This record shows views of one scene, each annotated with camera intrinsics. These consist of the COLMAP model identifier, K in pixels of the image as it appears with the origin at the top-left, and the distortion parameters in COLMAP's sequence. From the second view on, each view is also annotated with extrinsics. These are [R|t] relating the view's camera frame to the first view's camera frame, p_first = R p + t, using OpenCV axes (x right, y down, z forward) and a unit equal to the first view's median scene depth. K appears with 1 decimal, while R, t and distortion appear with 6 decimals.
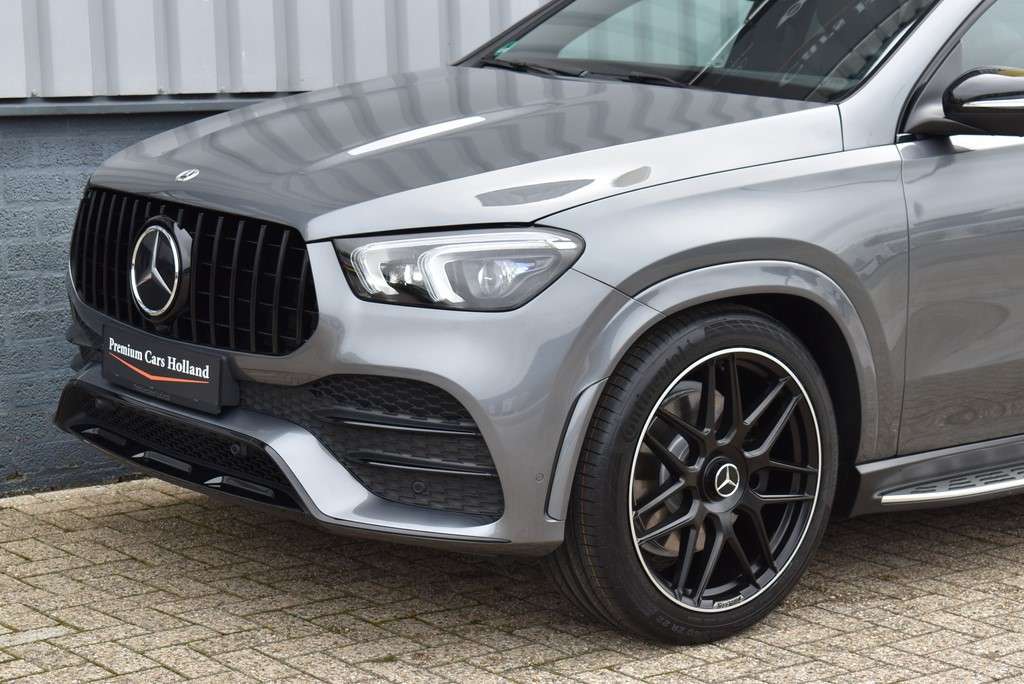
lens RADIAL K [[2320.6, 0, 512.0], [0, 2320.6, 342.0], [0, 0, 1]] dist [0.031260, 0.400954]
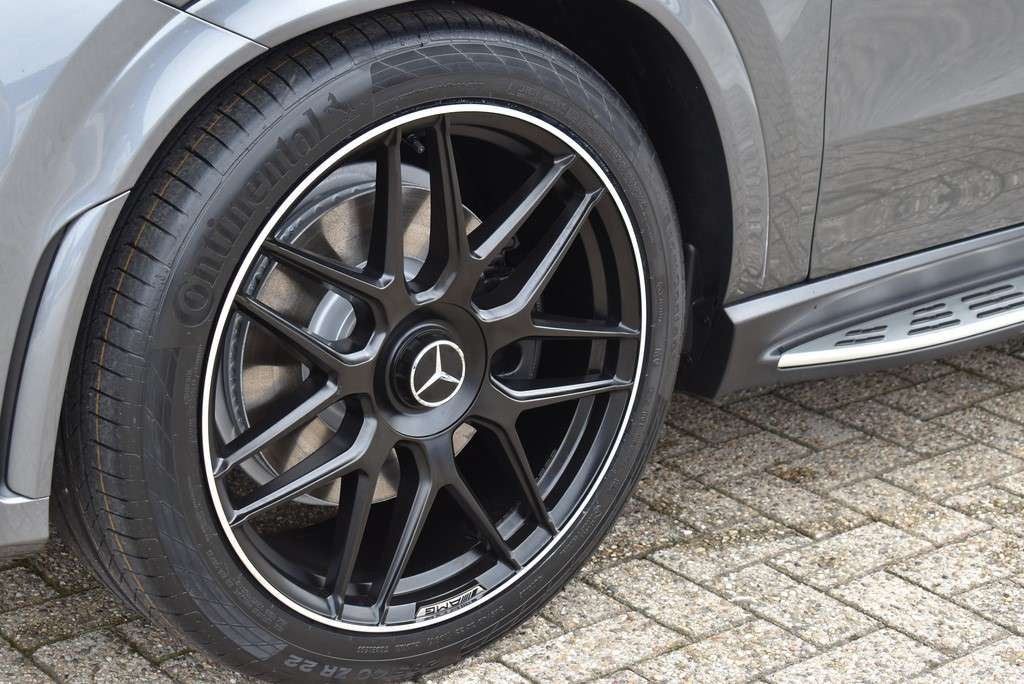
lens RADIAL K [[2209.3, 0, 512.0], [0, 2209.3, 342.0], [0, 0, 1]] dist [-0.016639, 0.279504]
pose [[0.999688, 0.000936, -0.024959, 0.117504], [0.003844, 0.981622, 0.190798, -0.034675], [0.024679, -0.190835, 0.981312, 0.536078]]
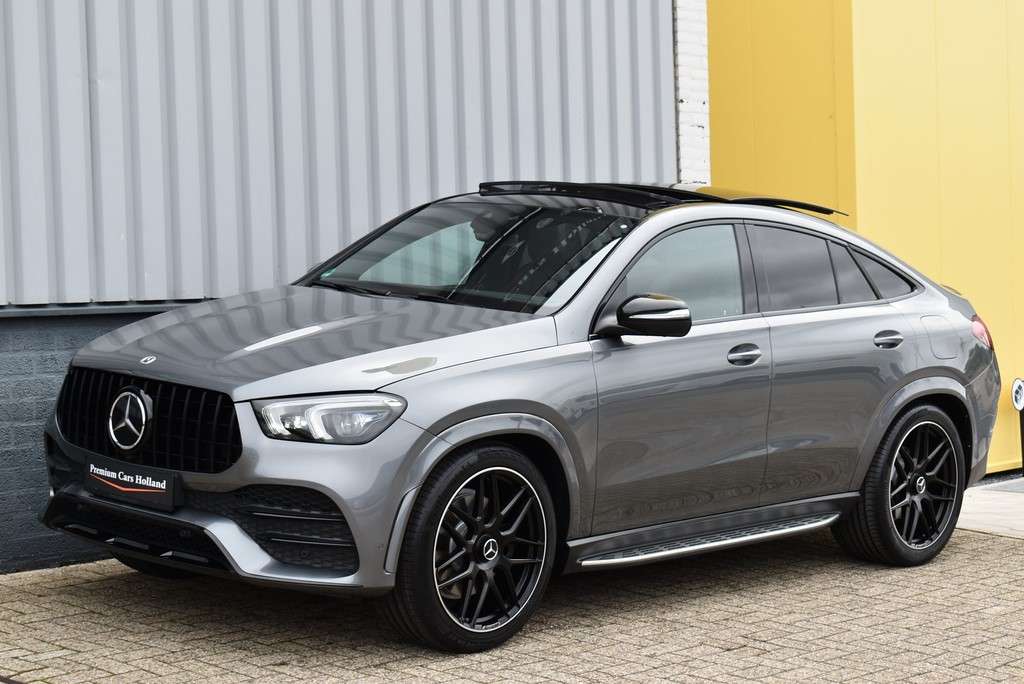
lens RADIAL K [[2068.1, 0, 512.0], [0, 2068.1, 342.0], [0, 0, 1]] dist [-0.034075, 0.003794]
pose [[0.988659, 0.002427, 0.150159, -0.106637], [0.008216, 0.997498, -0.070219, 0.016463], [-0.149954, 0.070657, 0.986165, -0.420835]]
